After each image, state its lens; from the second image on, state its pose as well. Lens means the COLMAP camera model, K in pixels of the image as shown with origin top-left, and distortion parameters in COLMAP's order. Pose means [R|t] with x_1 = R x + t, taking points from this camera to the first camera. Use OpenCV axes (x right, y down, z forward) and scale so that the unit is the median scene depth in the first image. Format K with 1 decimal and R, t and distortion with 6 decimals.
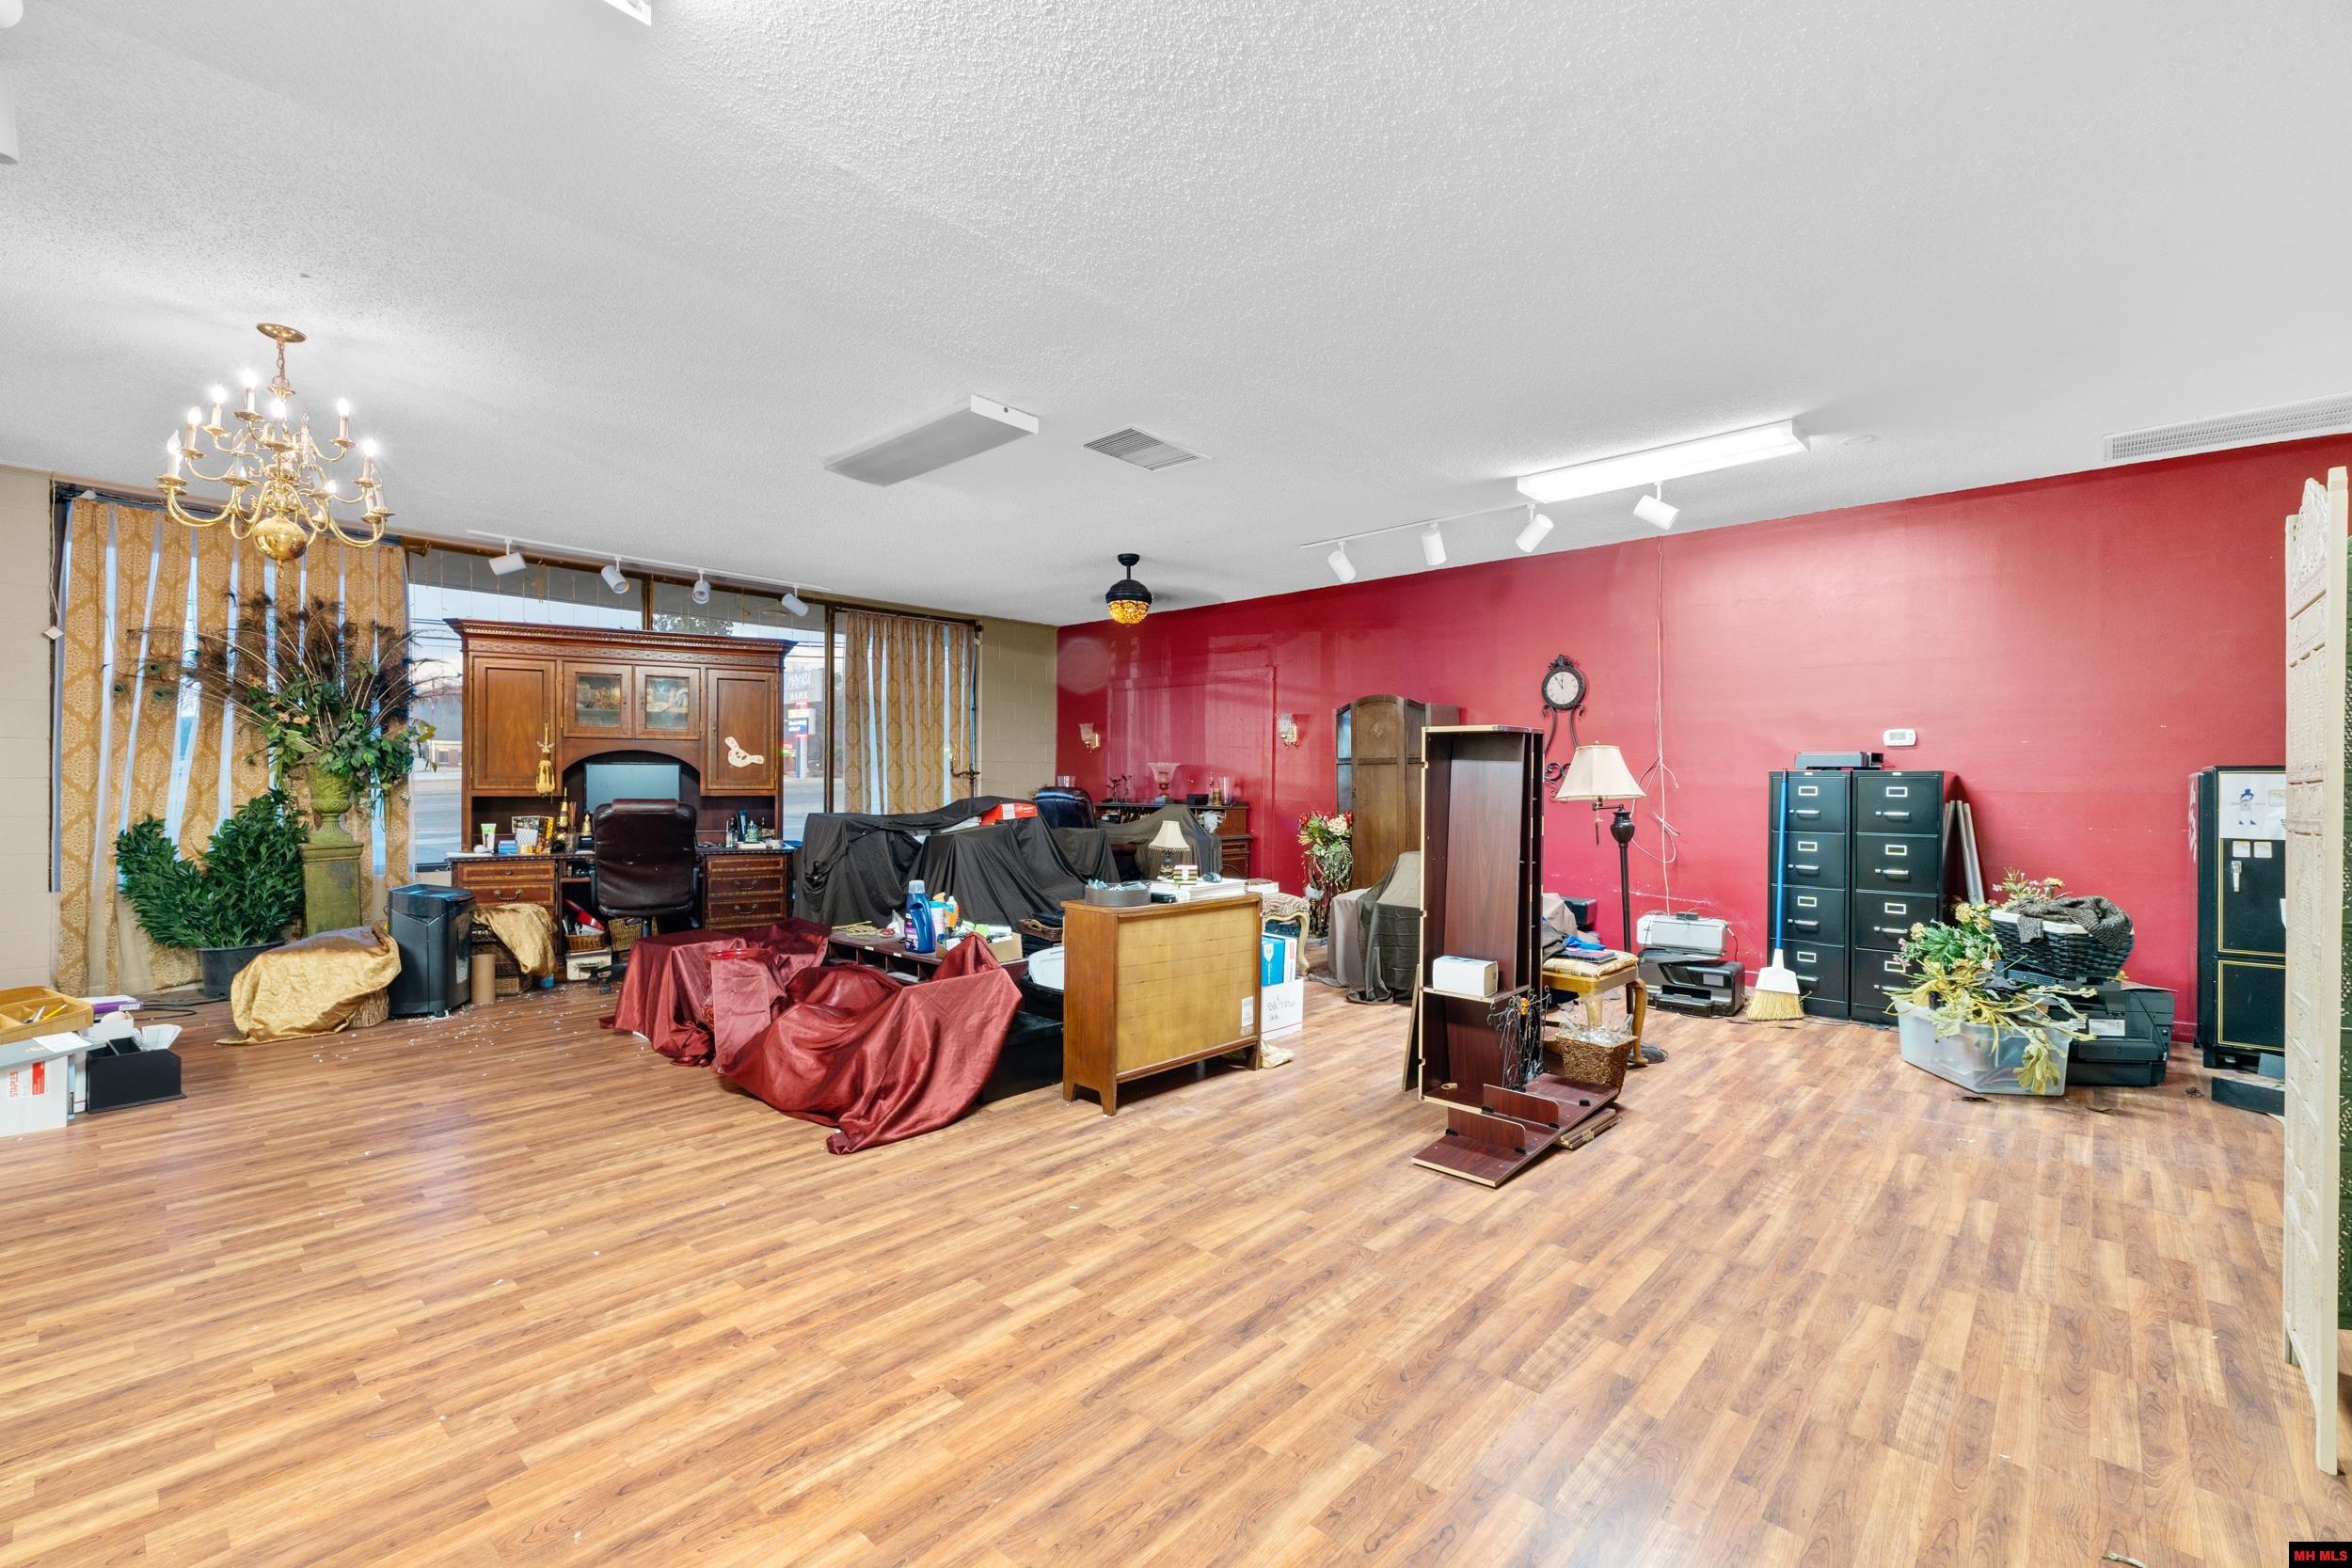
lens RADIAL K [[995.2, 0, 1186.5], [0, 995.2, 787.5], [0, 0, 1]] dist [0.003710, 0.000073]
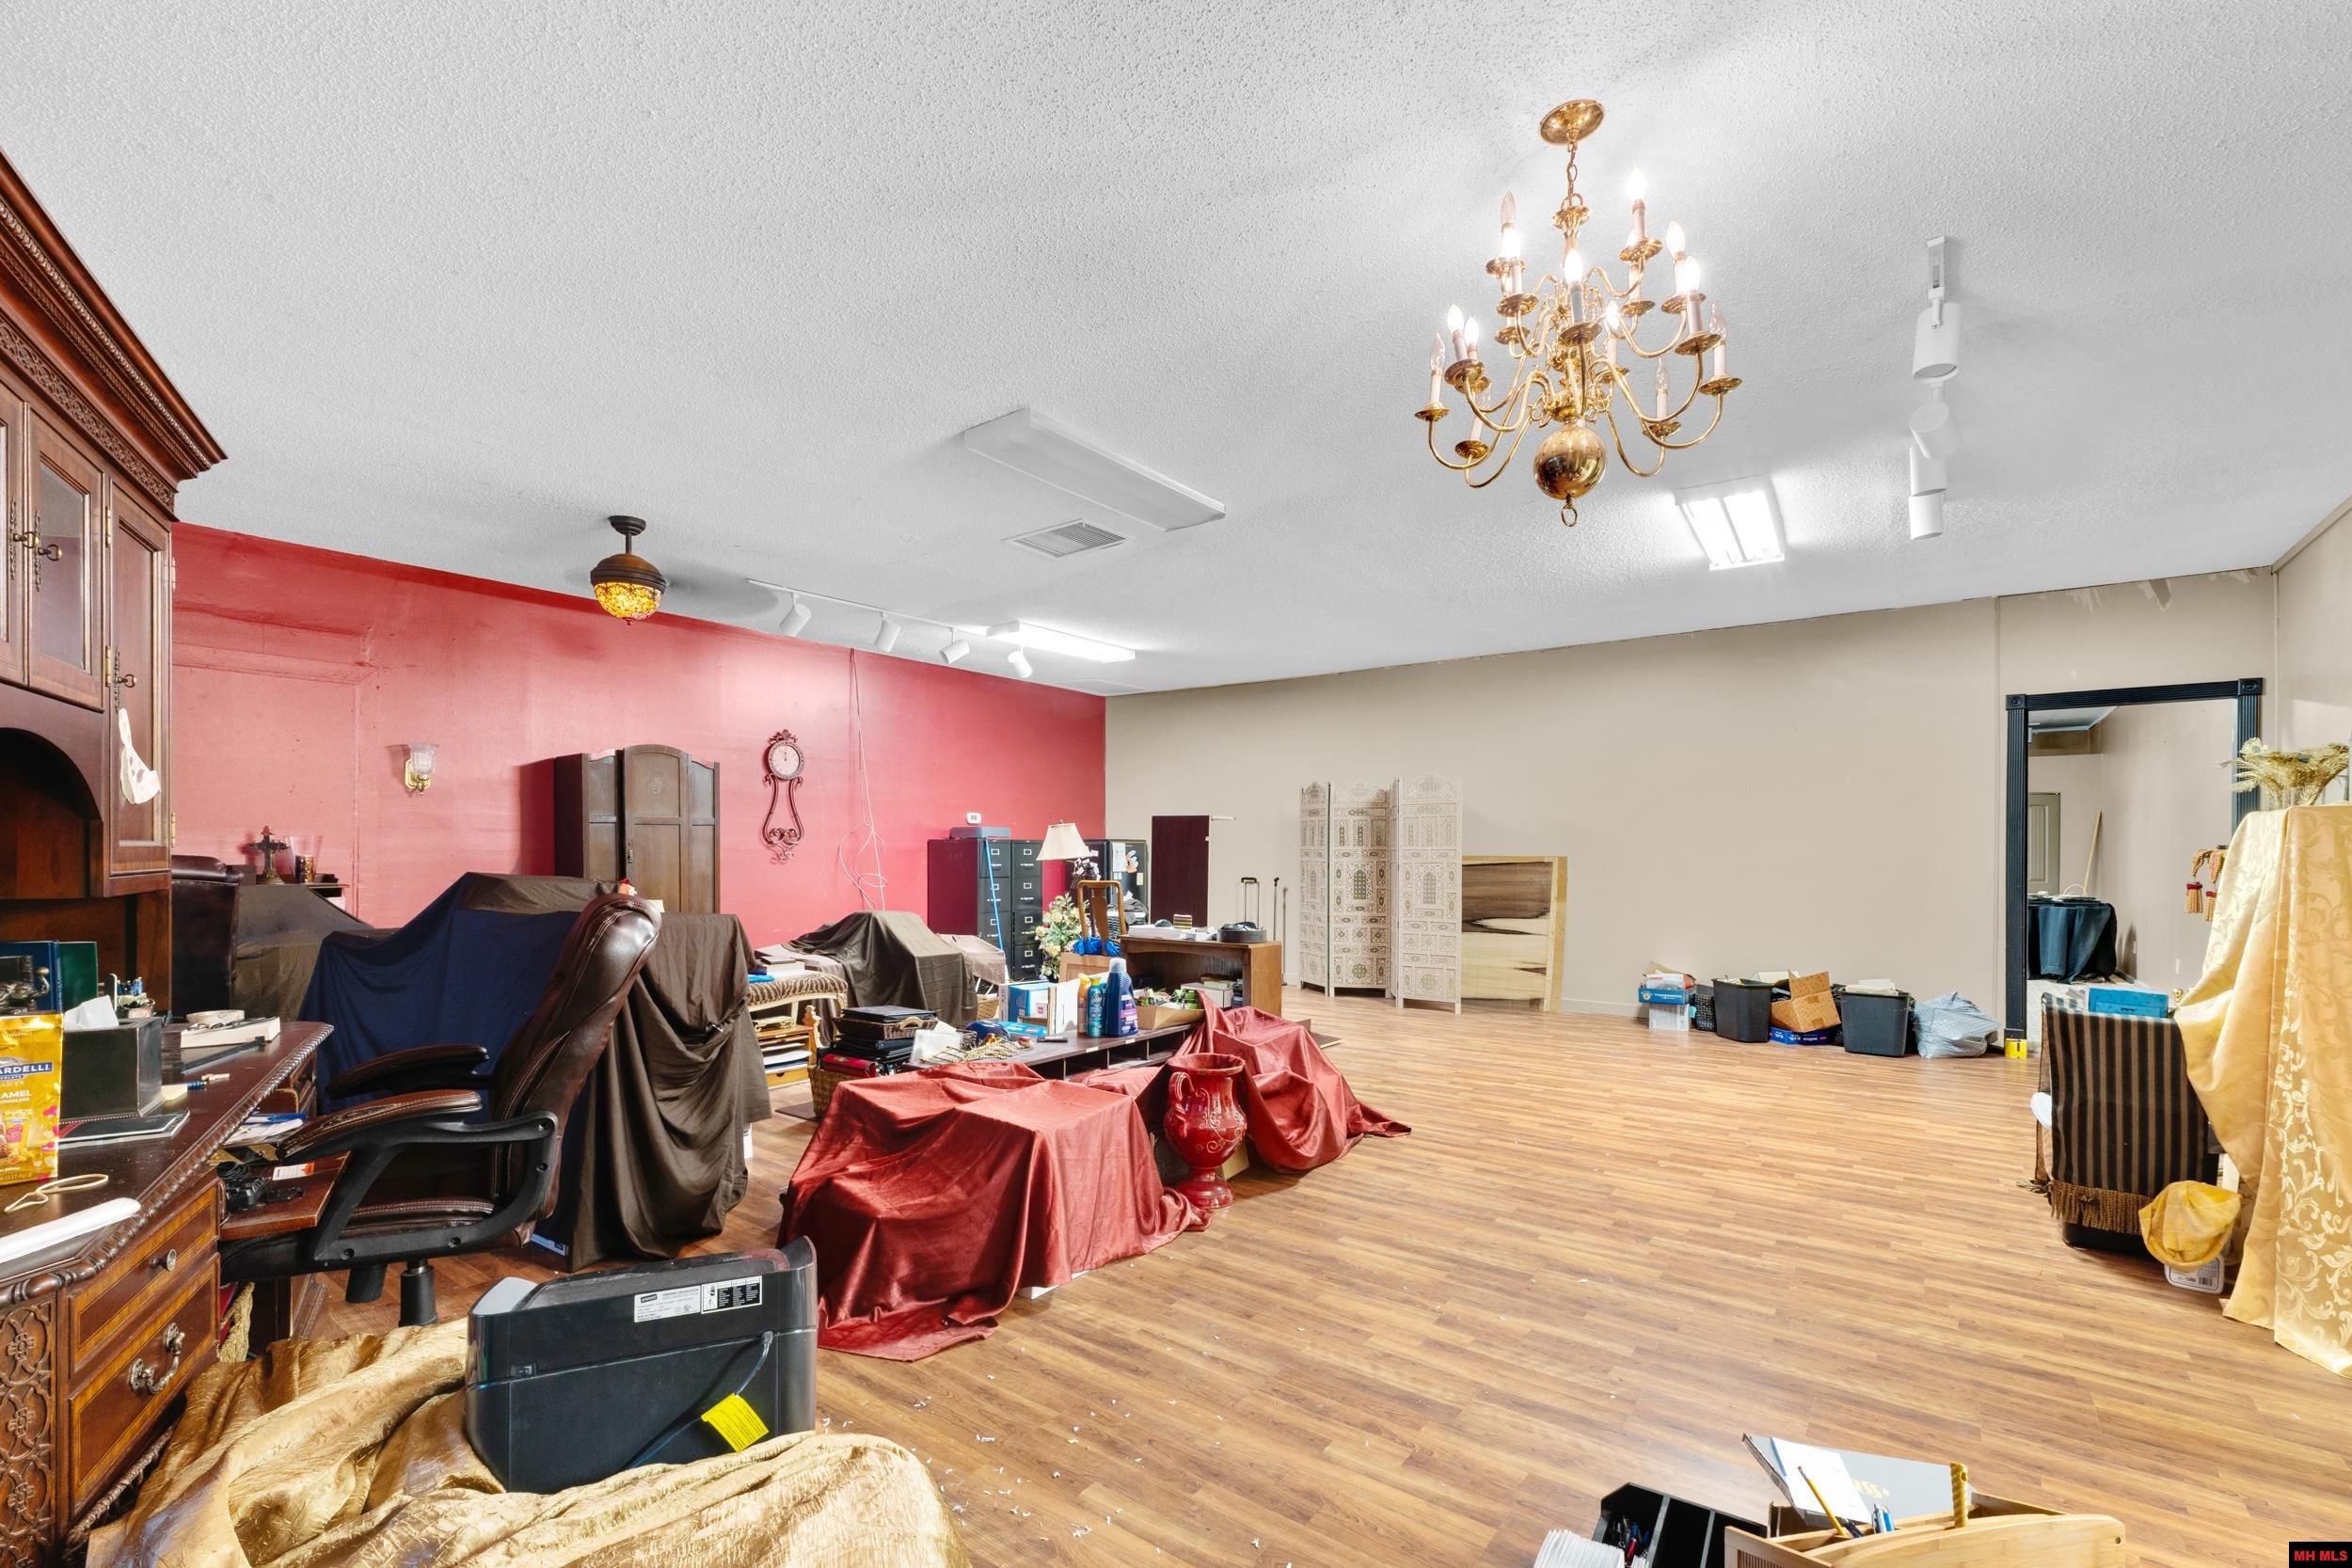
lens RADIAL K [[995.2, 0, 1186.5], [0, 995.2, 787.5], [0, 0, 1]] dist [0.003710, 0.000073]
pose [[-0.091724, 0.063142, 0.993781, -1.730856], [-0.002967, 0.997966, -0.063682, -0.004711], [-0.995780, -0.008790, -0.091350, 1.473595]]
